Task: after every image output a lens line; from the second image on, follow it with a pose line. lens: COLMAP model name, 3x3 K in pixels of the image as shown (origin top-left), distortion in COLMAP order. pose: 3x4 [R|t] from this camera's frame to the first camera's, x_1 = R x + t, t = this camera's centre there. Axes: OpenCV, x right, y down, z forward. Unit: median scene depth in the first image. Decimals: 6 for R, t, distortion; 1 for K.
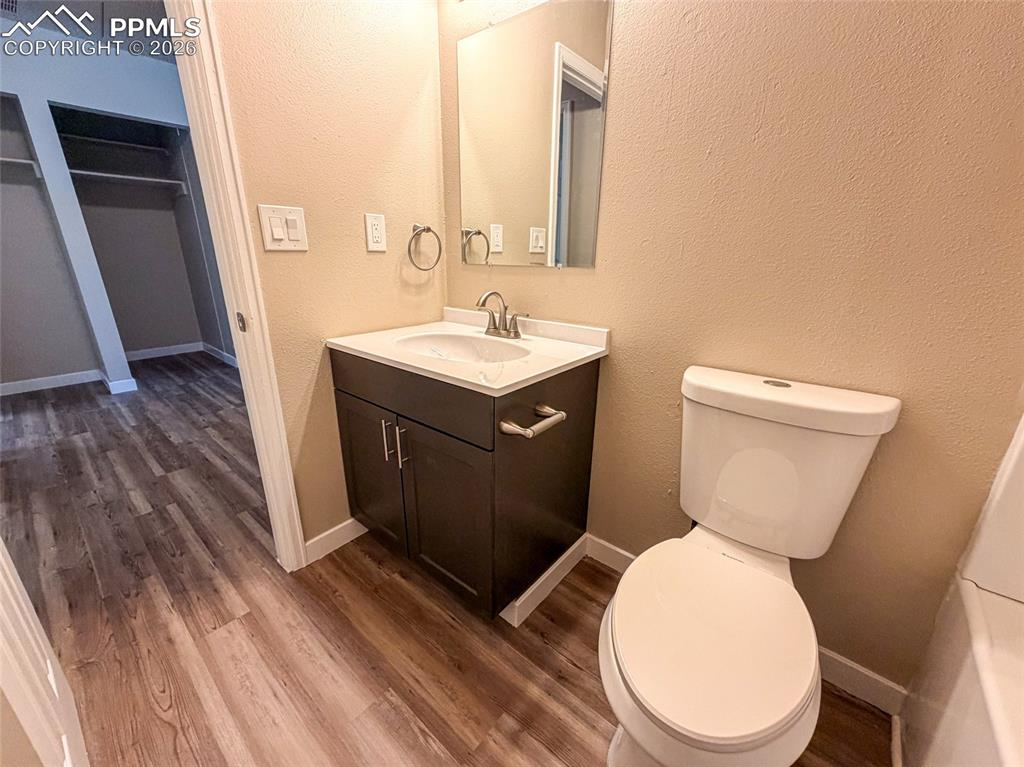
lens RADIAL K [[408.6, 0, 510.9], [0, 408.6, 384.6], [0, 0, 1]] dist [0.001439, -0.000508]
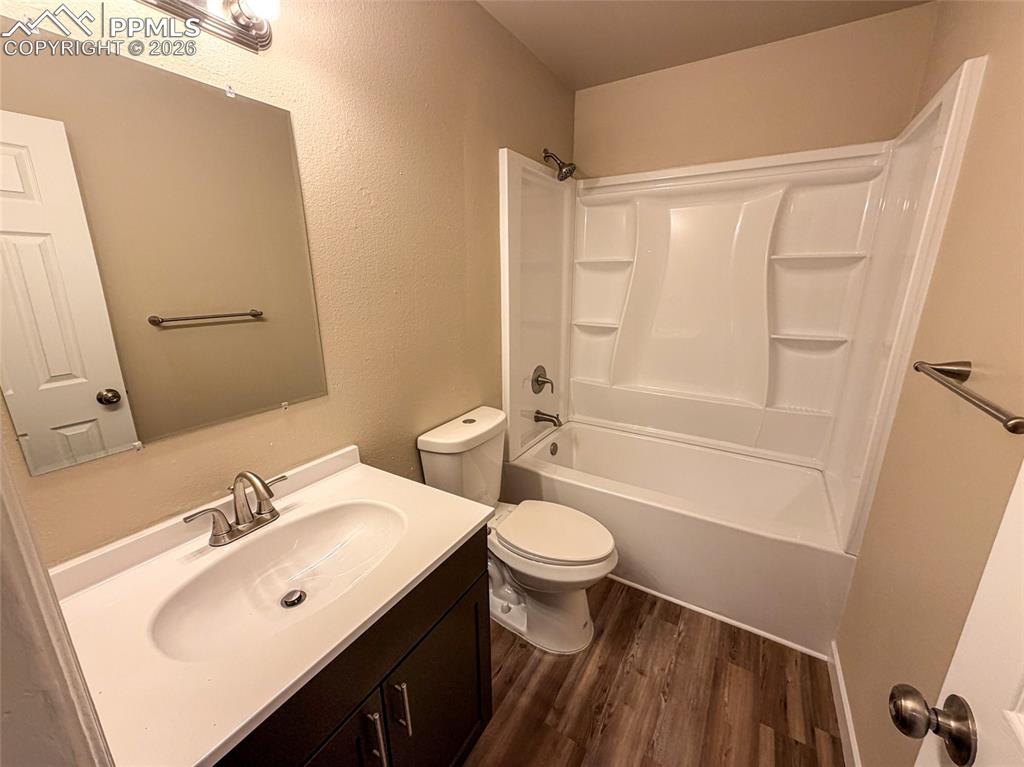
lens RADIAL K [[408.6, 0, 510.9], [0, 408.6, 384.6], [0, 0, 1]] dist [0.001439, -0.000508]
pose [[-0.139291, -0.275812, 0.951066, -0.959004], [0.312730, 0.899024, 0.306521, -0.599575], [-0.939573, 0.340122, -0.038971, 0.809005]]
